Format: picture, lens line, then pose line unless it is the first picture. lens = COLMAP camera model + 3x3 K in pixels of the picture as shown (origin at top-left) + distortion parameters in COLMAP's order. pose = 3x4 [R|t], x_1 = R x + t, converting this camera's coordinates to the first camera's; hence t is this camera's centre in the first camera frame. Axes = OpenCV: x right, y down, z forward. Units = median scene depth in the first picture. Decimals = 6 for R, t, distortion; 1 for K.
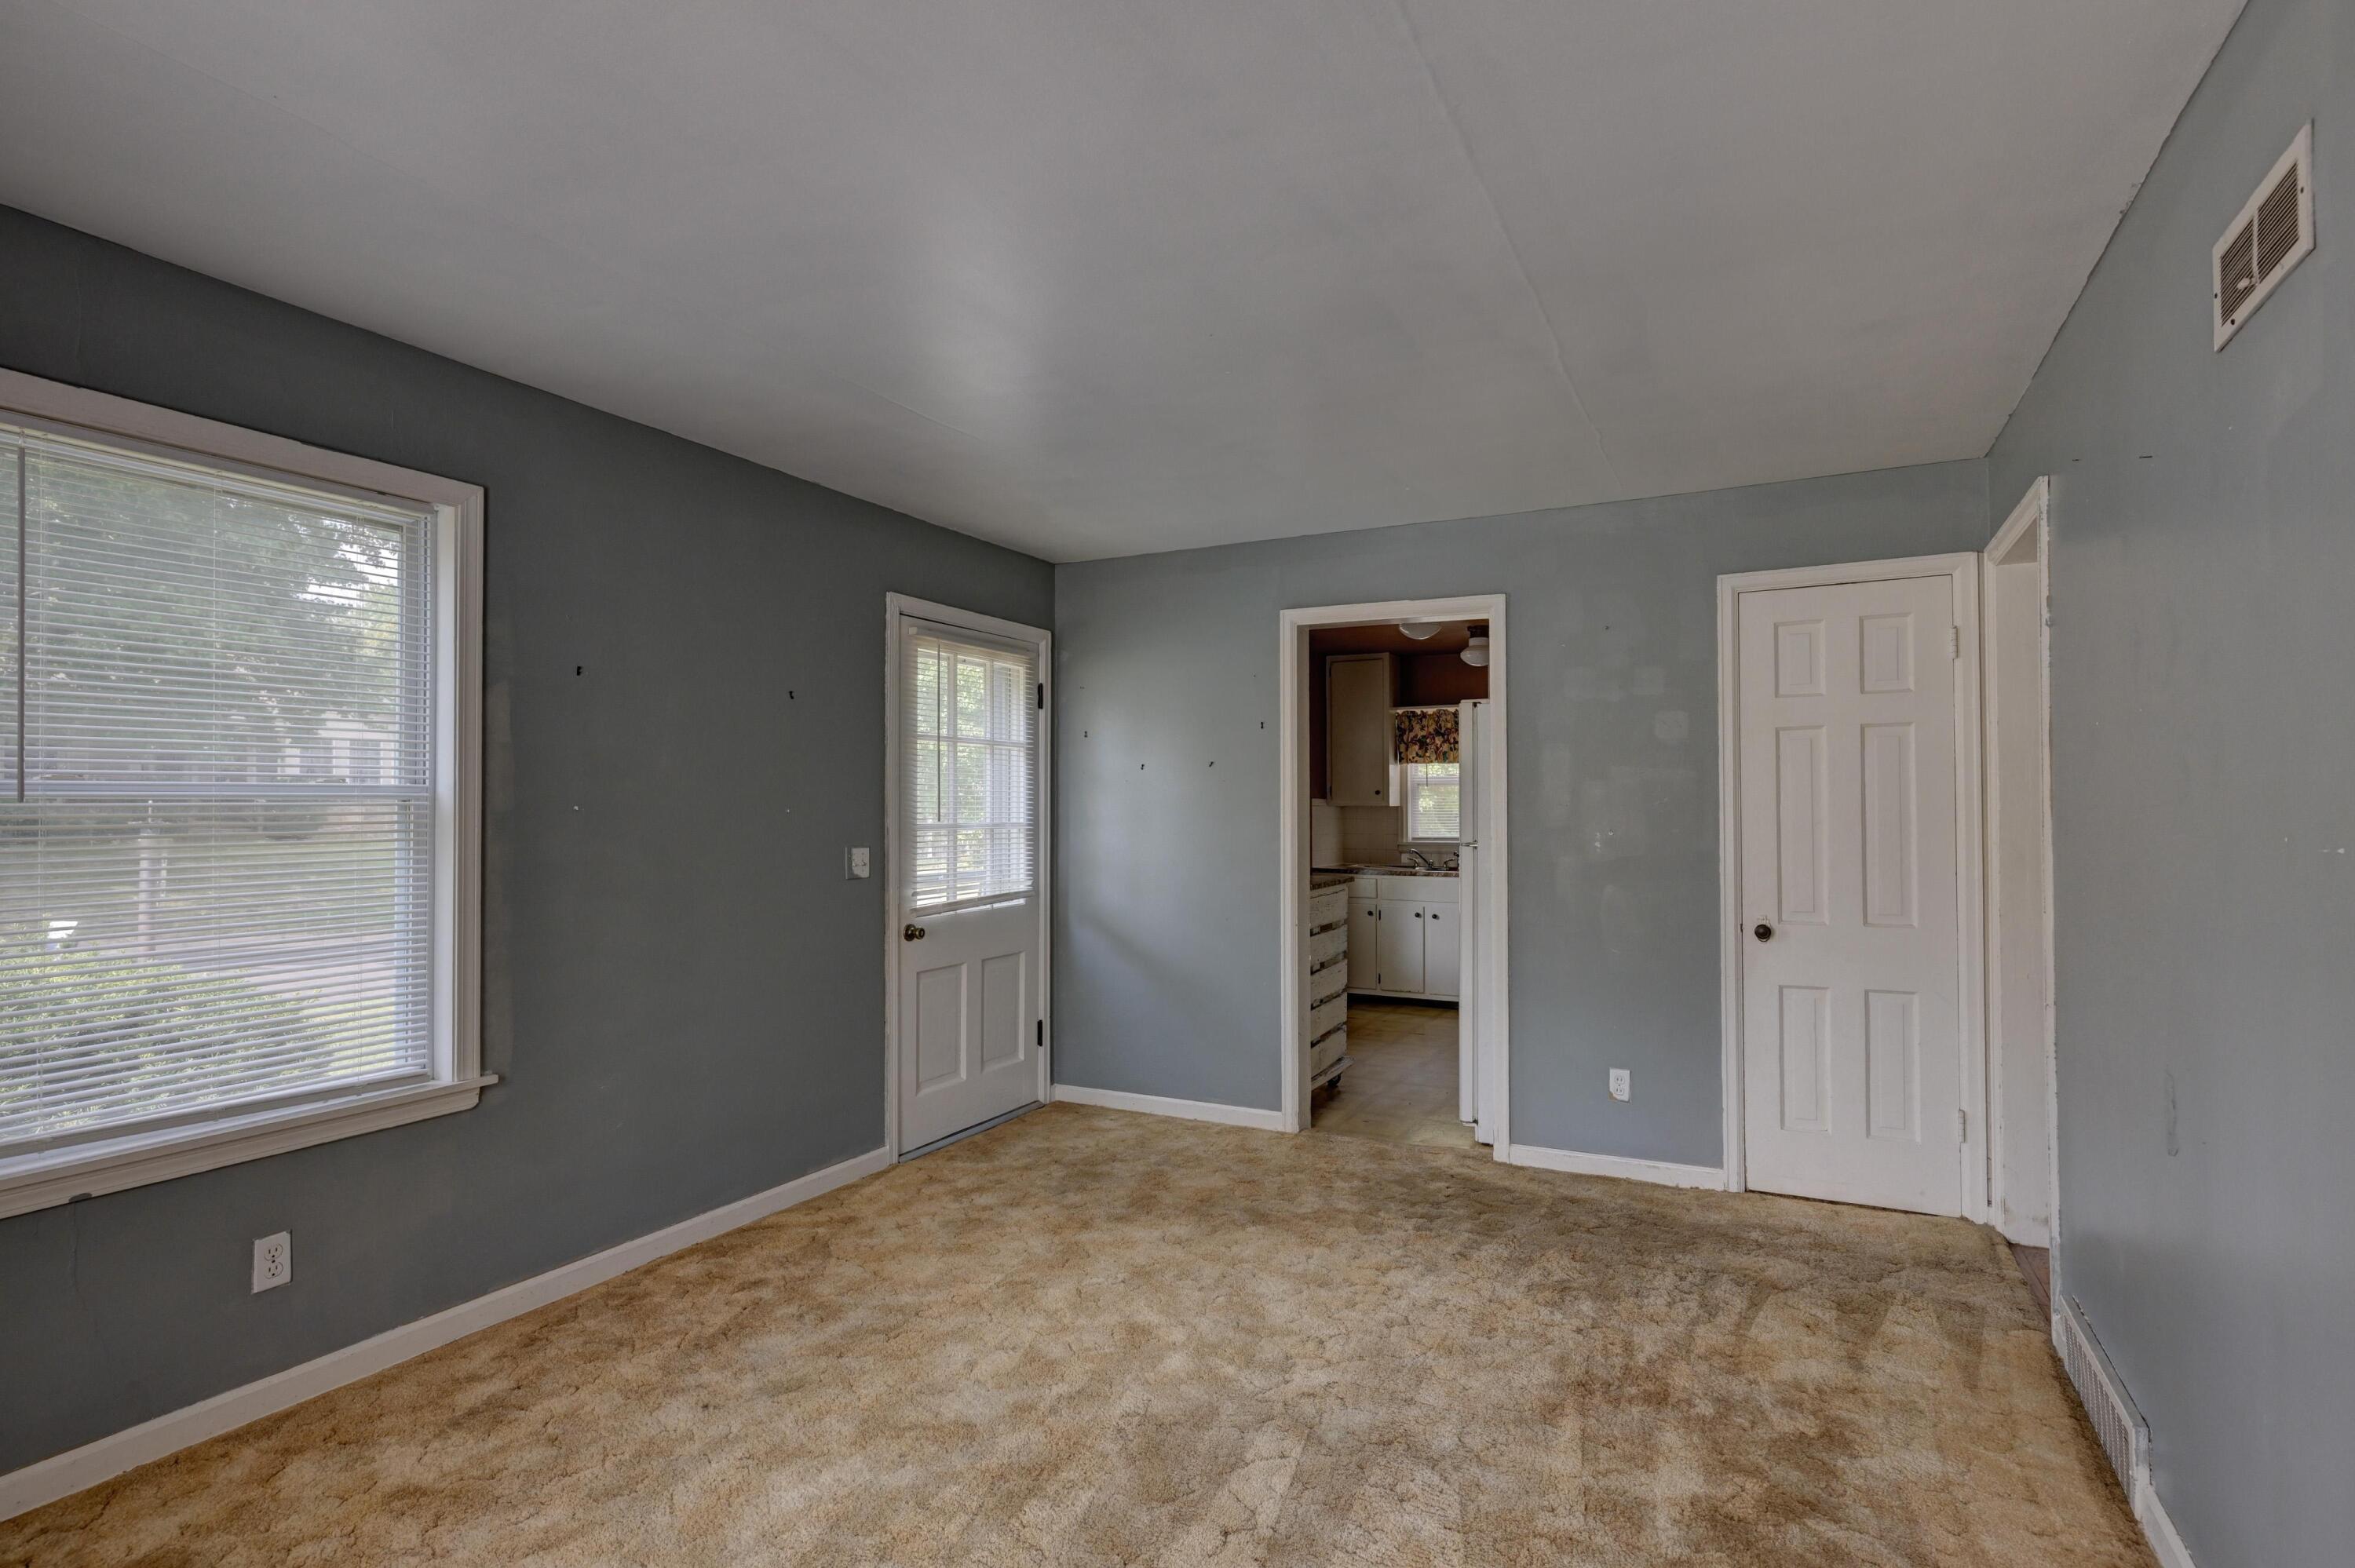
lens RADIAL K [[1135.0, 0, 1168.9], [0, 1135.0, 795.7], [0, 0, 1]] dist [0.001899, 0.000665]
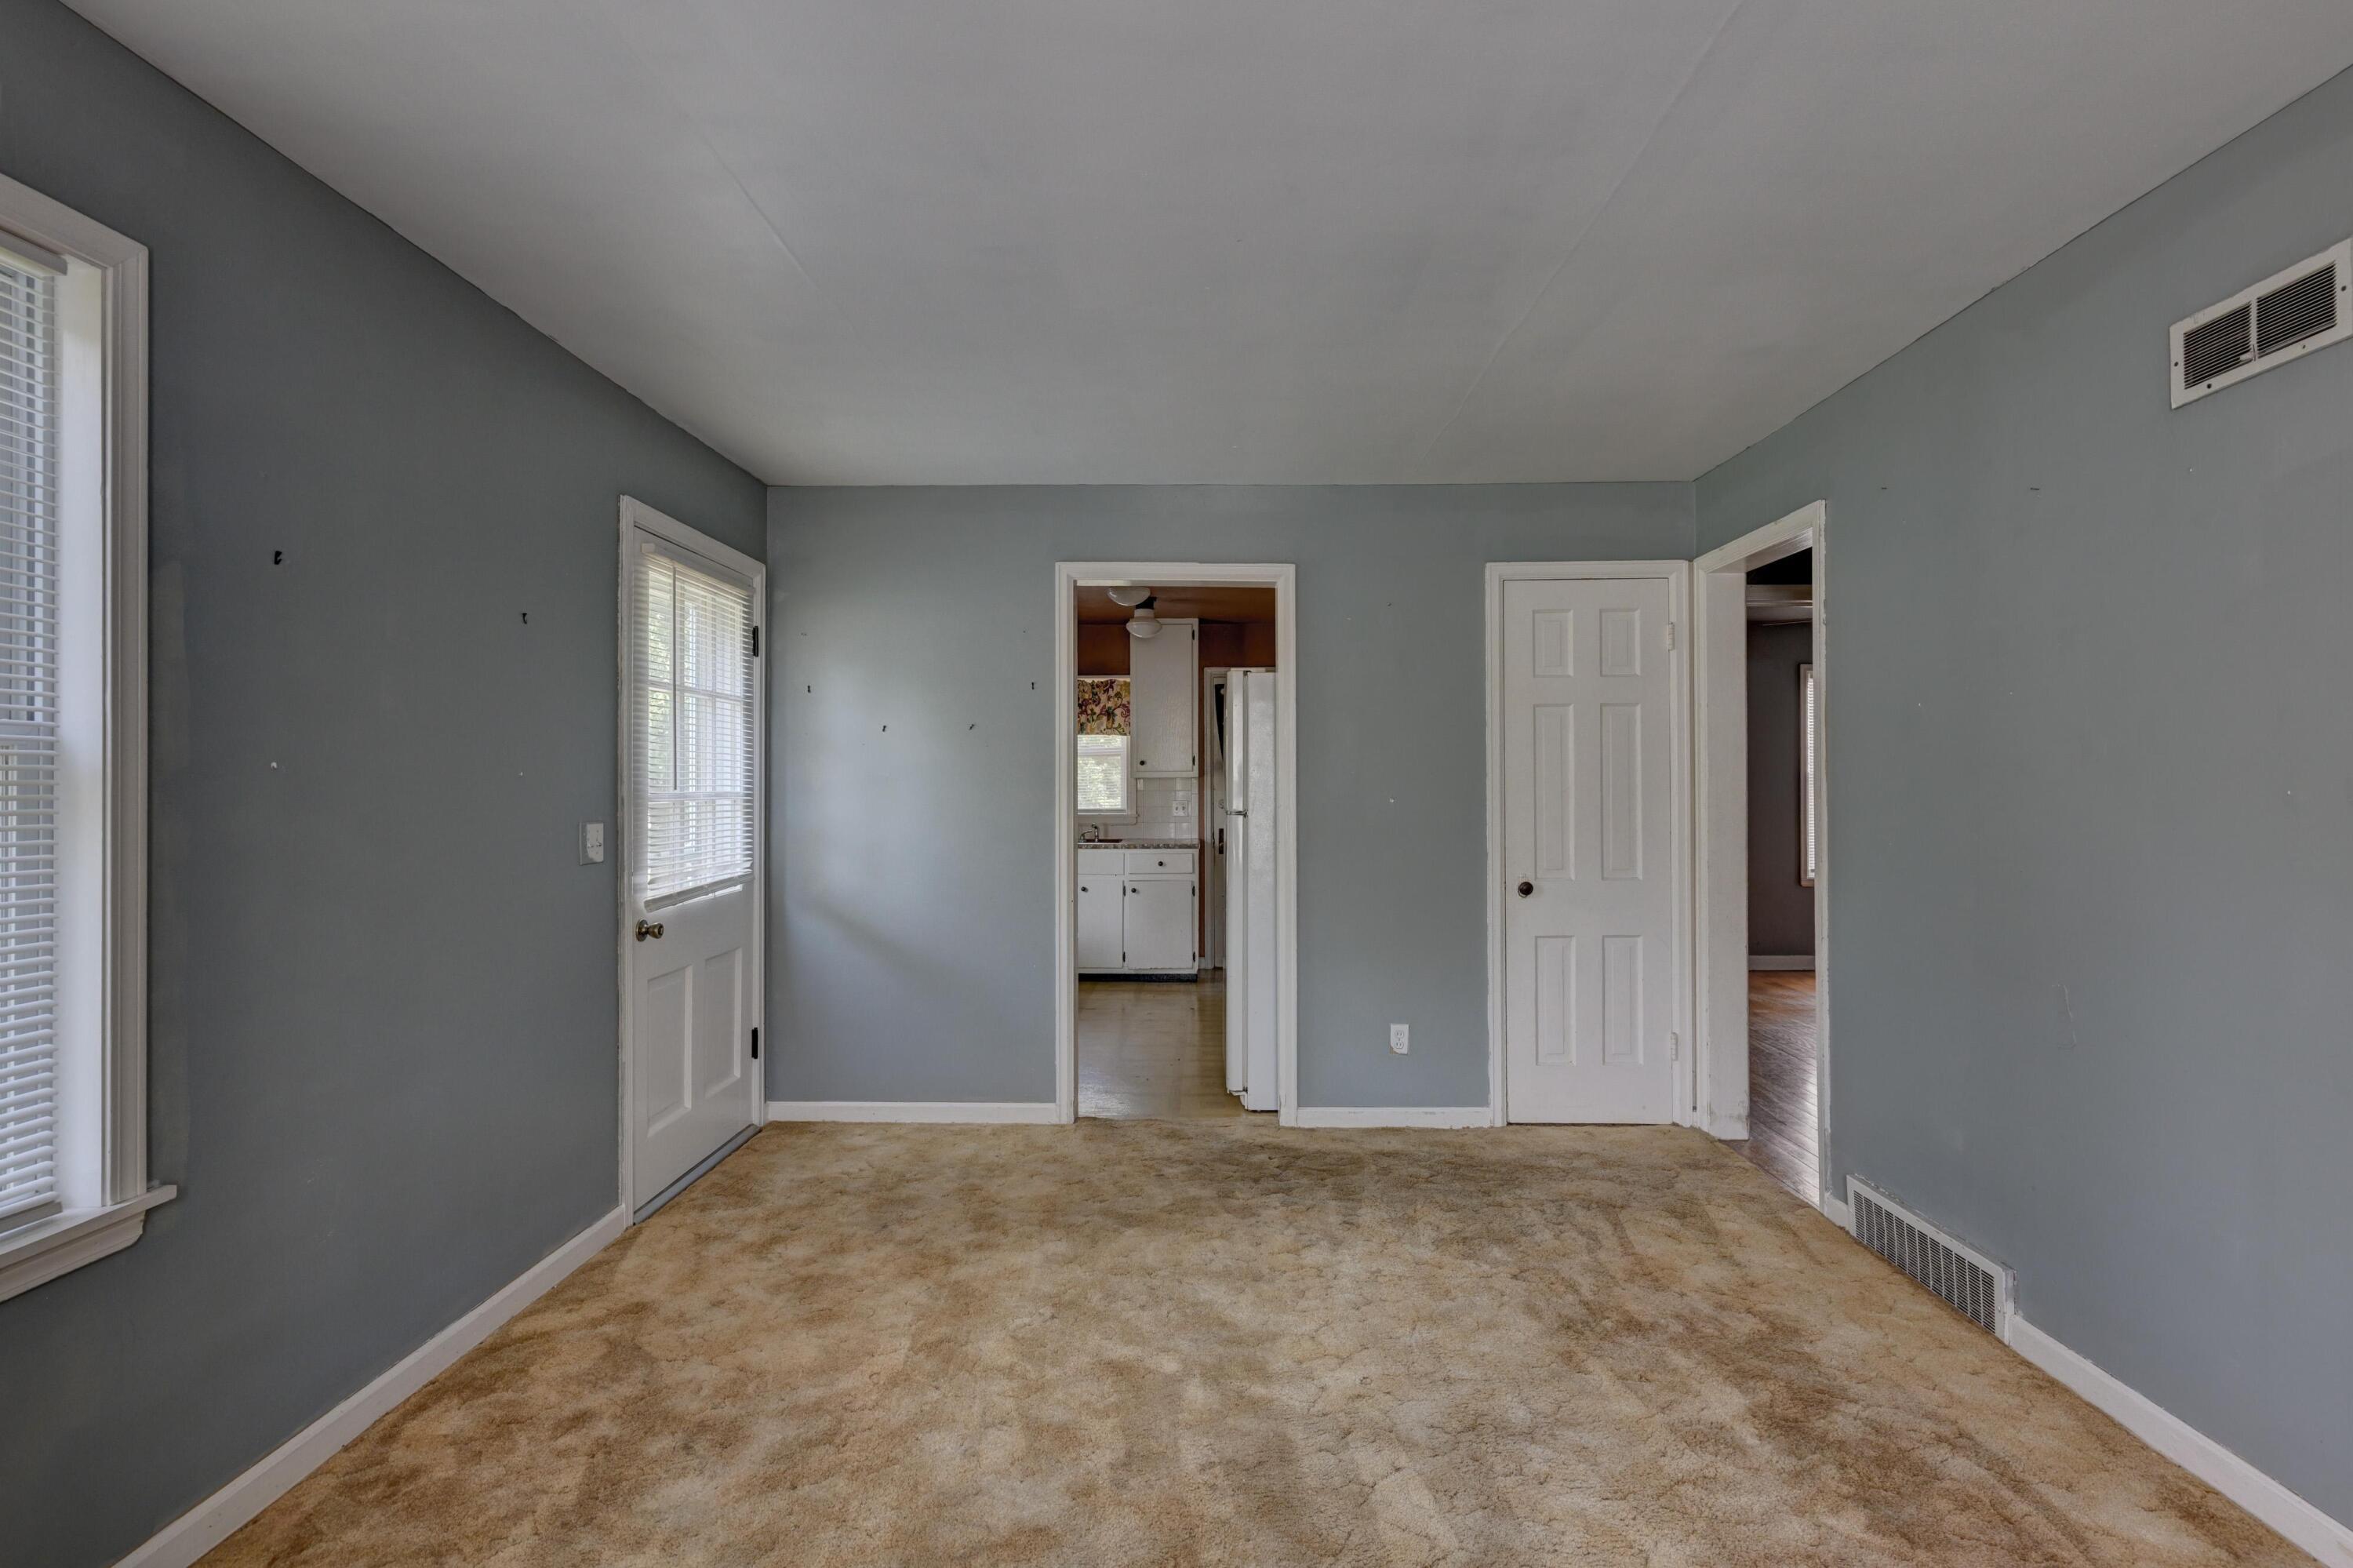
lens RADIAL K [[1150.5, 0, 1155.1], [0, 1150.5, 780.0], [0, 0, 1]] dist [0.002477, 0.000825]
pose [[0.903201, 0.003592, 0.429204, -0.285165], [-0.006937, 0.999957, 0.006228, 0.009642], [-0.429163, -0.008603, 0.903186, 0.143531]]
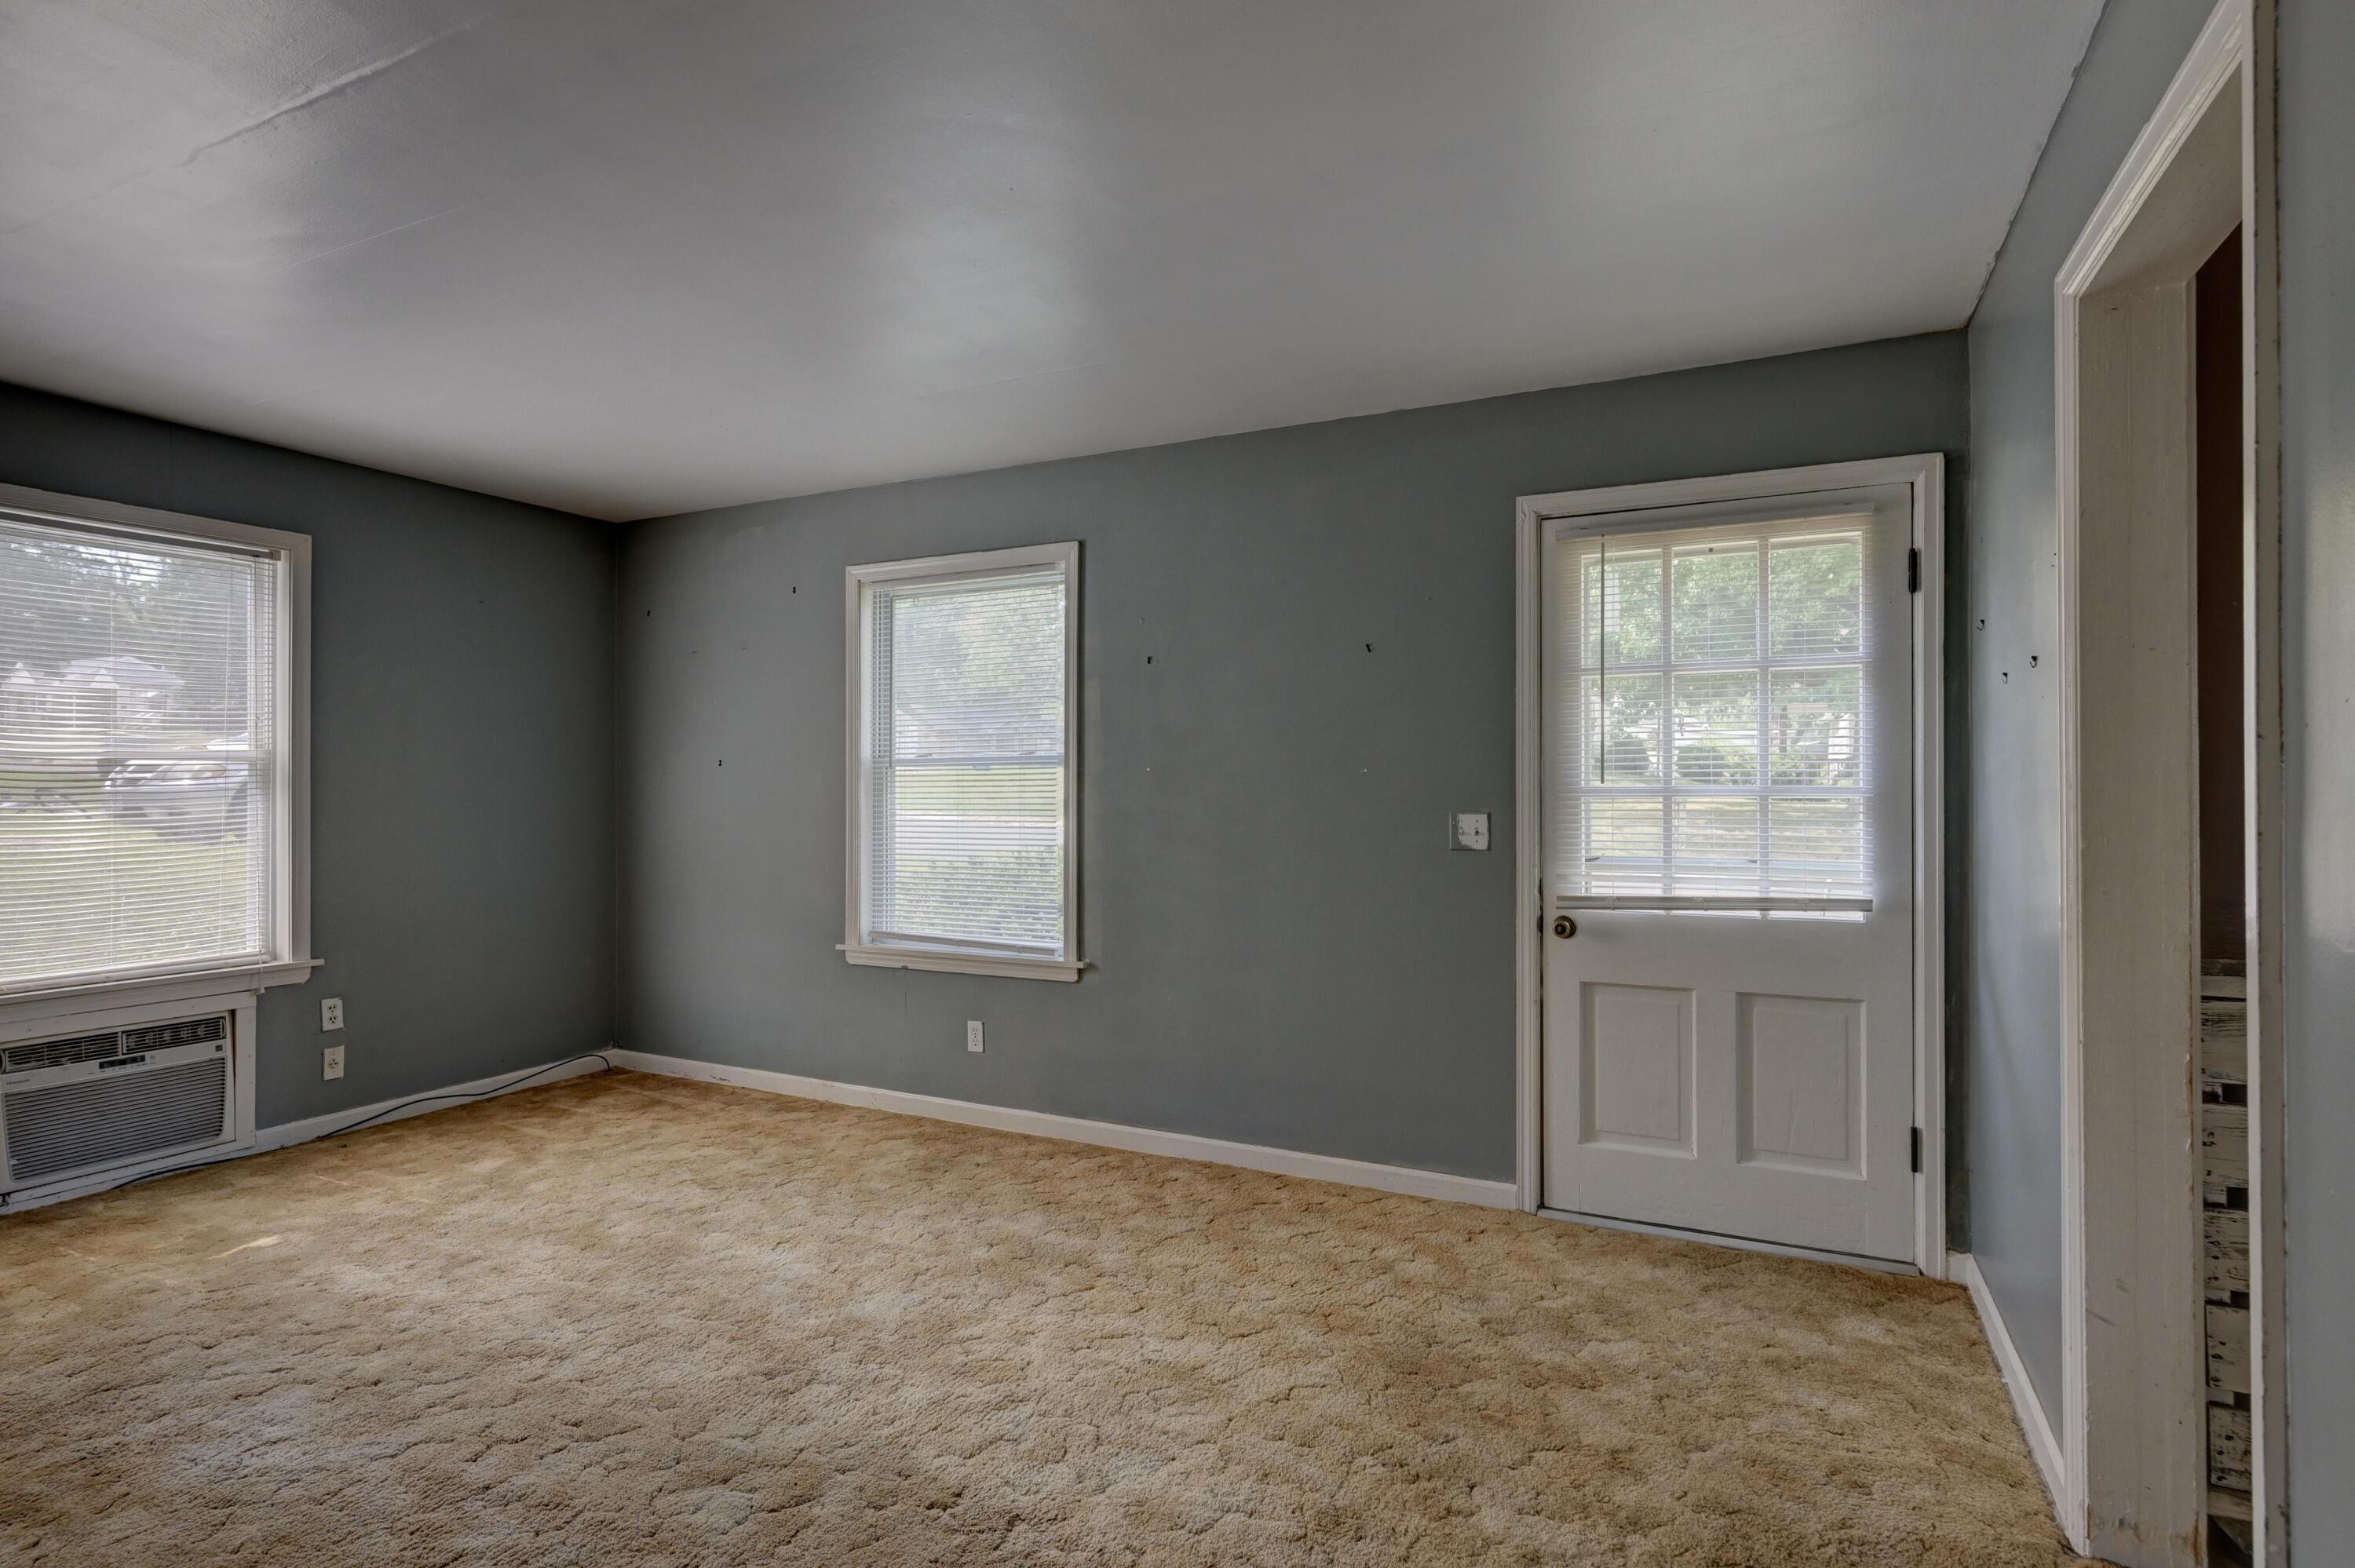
lens RADIAL K [[1166.5, 0, 1184.3], [0, 1166.5, 766.9], [0, 0, 1]] dist [0.002105, 0.000691]
pose [[0.038135, -0.011132, -0.999211, 0.636043], [0.015337, 0.999827, -0.010554, 0.018451], [0.999155, -0.014922, 0.038299, 0.815084]]
